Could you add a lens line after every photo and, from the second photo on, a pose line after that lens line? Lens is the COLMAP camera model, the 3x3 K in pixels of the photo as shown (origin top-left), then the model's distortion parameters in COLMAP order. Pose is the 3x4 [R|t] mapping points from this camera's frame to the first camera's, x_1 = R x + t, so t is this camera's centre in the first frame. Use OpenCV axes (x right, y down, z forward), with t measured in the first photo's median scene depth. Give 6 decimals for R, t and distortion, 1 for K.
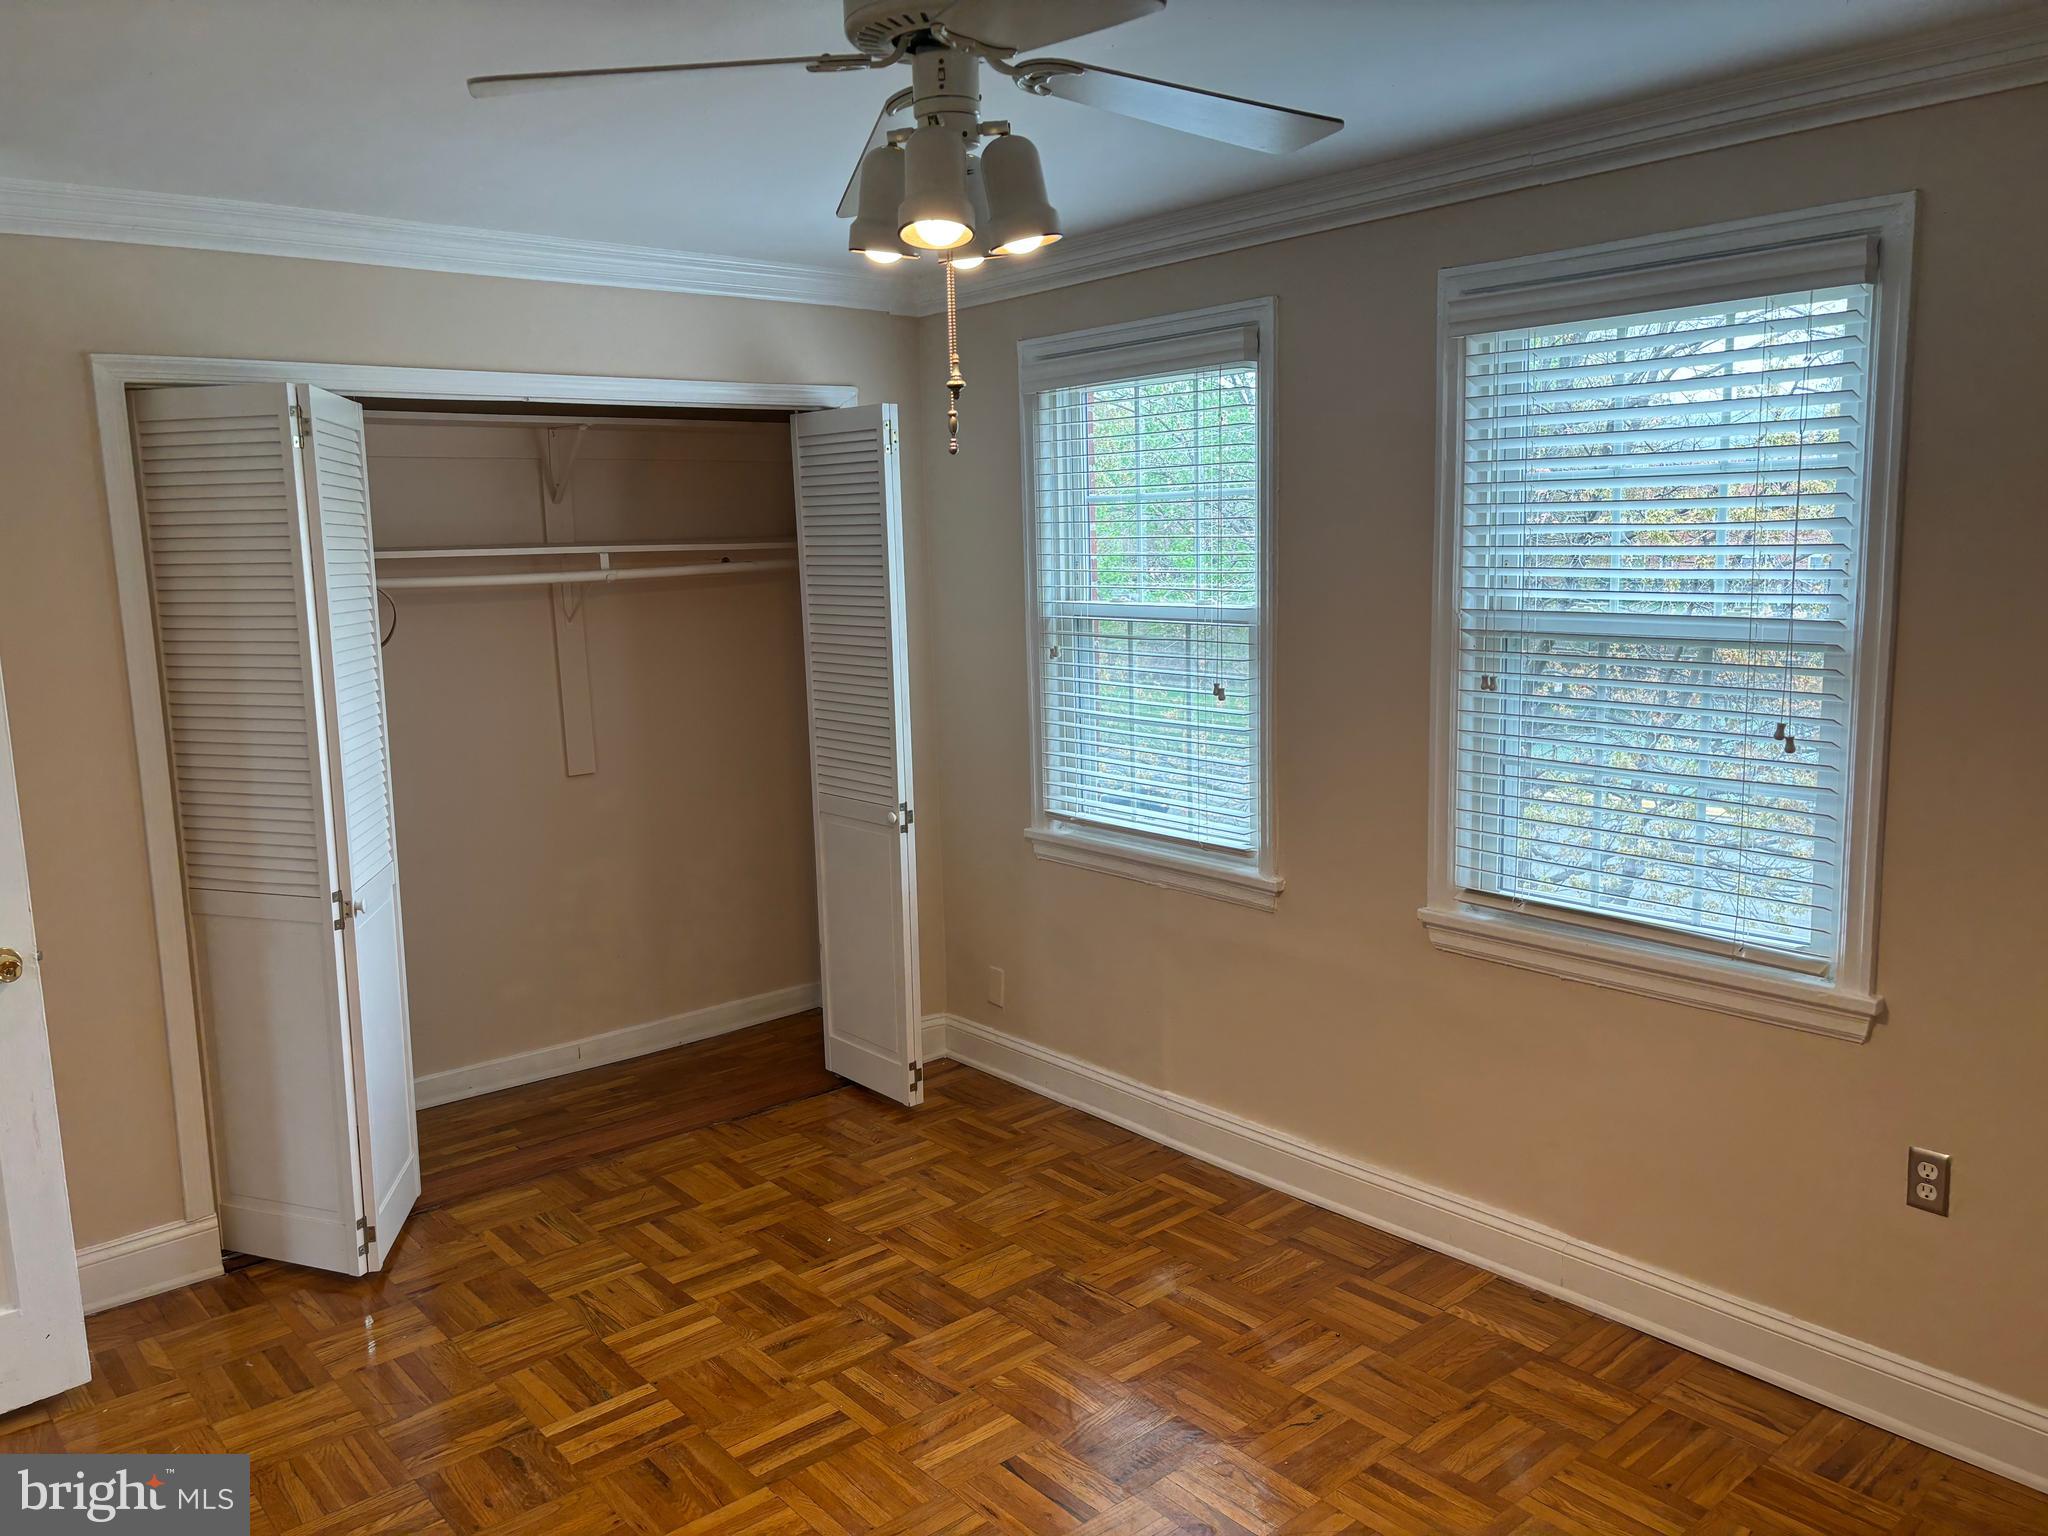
lens RADIAL K [[1541.7, 0, 1021.2], [0, 1541.7, 746.2], [0, 0, 1]] dist [0.047468, -0.048217]
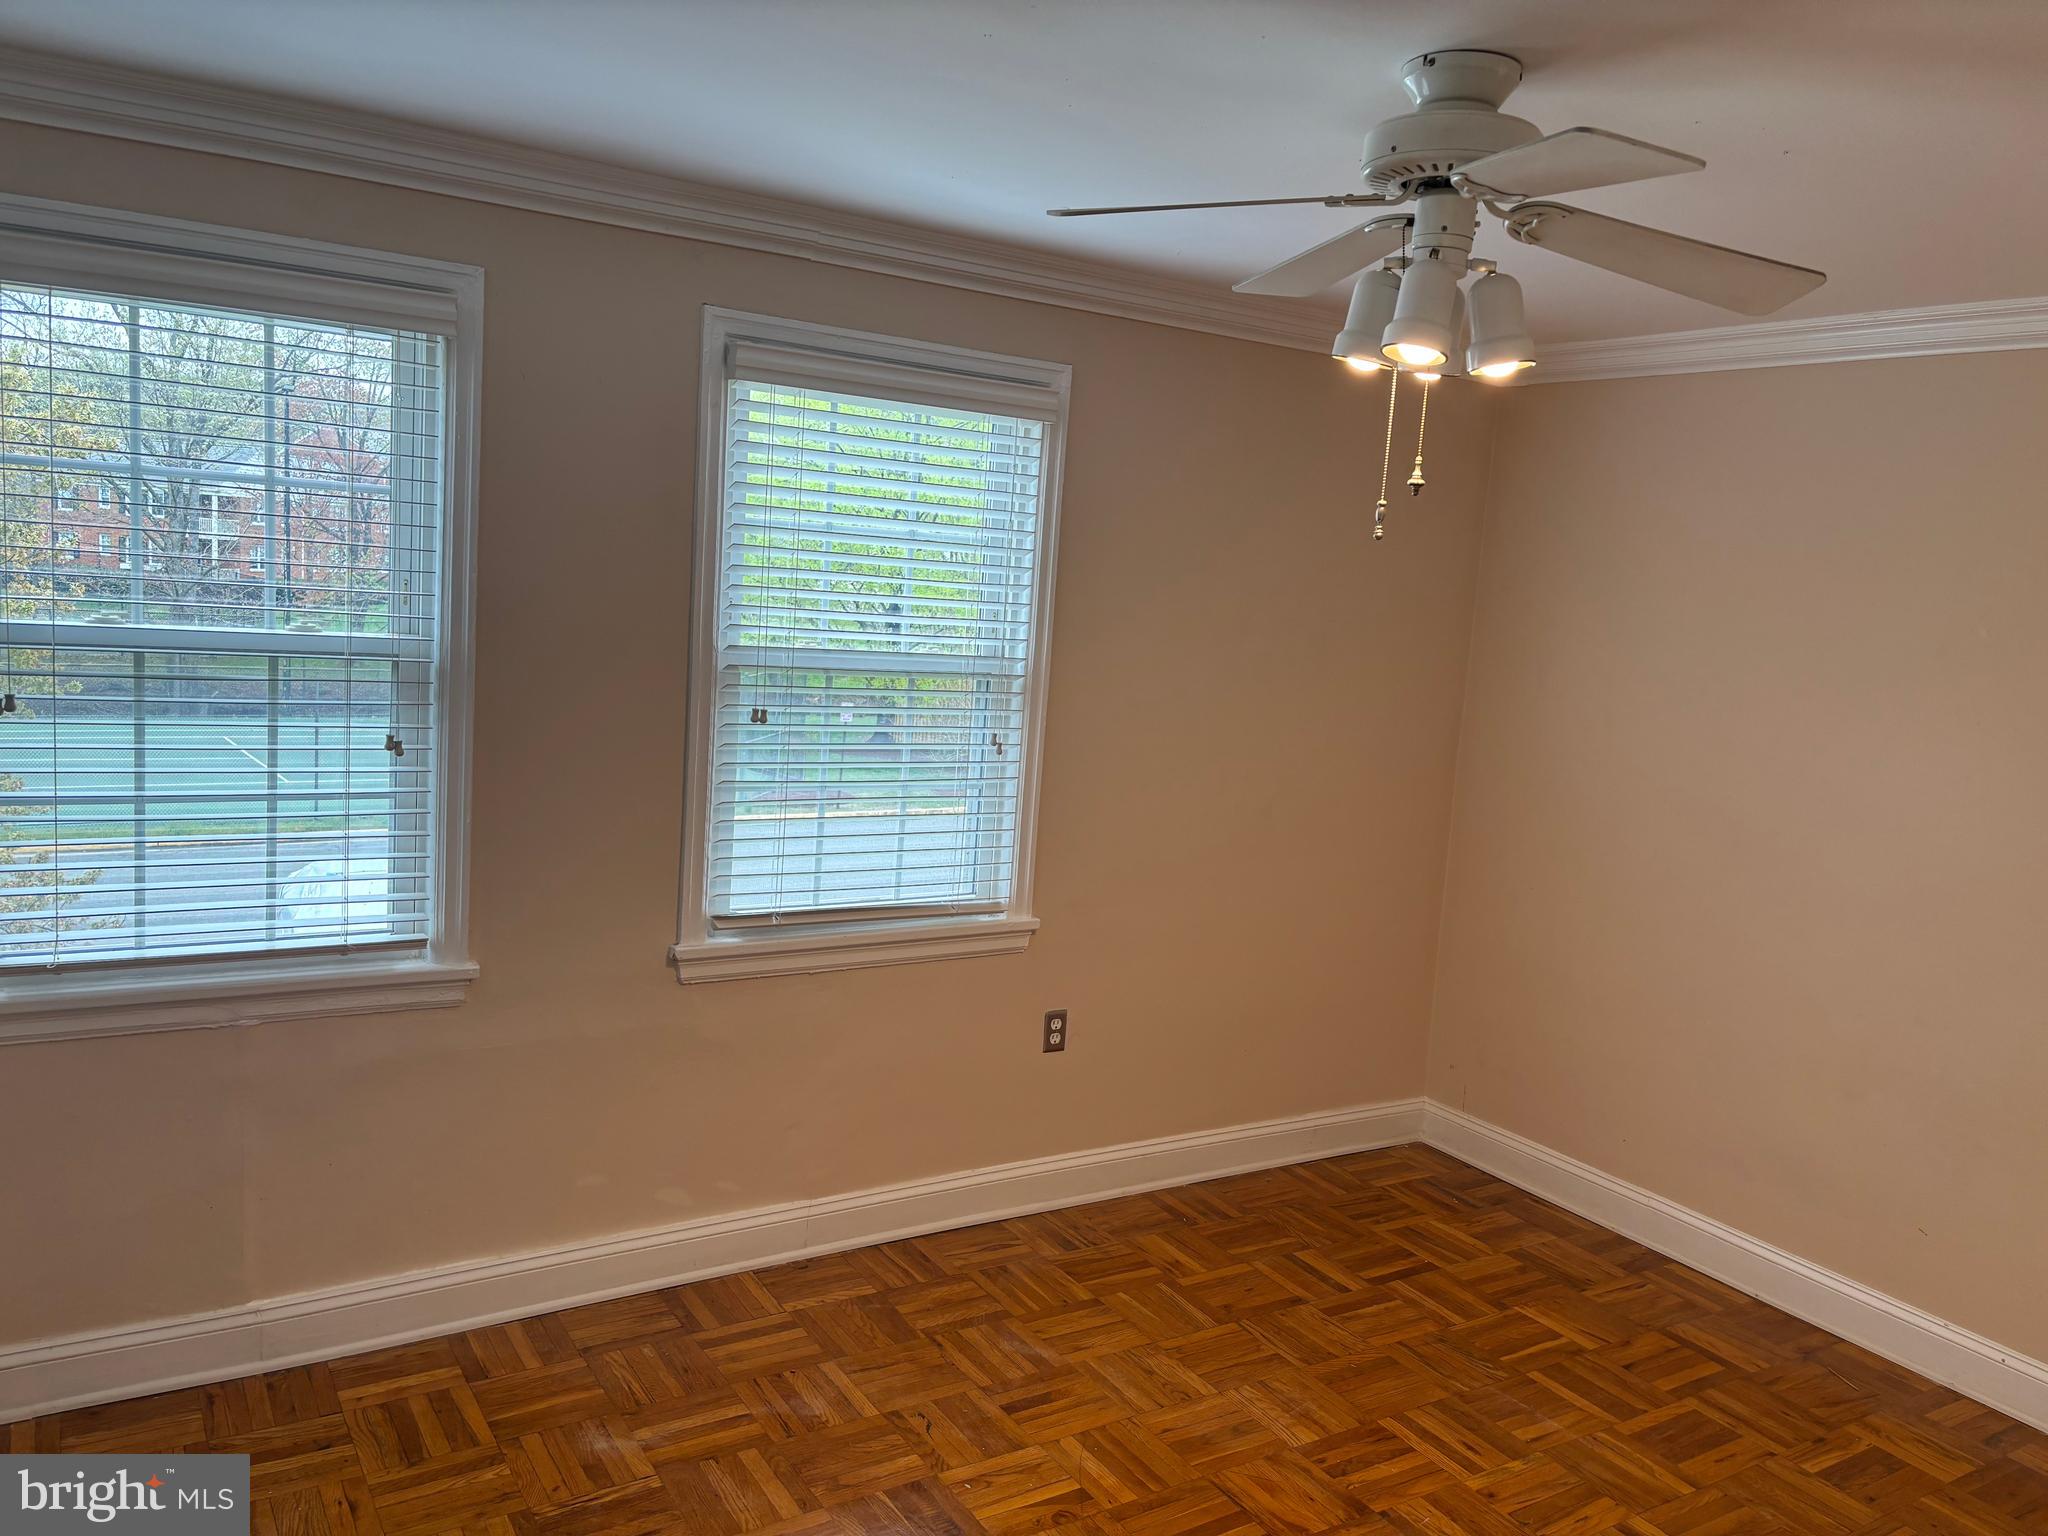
lens RADIAL K [[1570.6, 0, 1027.0], [0, 1570.6, 765.2], [0, 0, 1]] dist [0.032153, -0.013275]
pose [[0.137291, -0.092920, 0.986163, -0.731155], [0.065006, 0.994289, 0.084636, -0.086132], [-0.988395, 0.052486, 0.142548, 0.669215]]
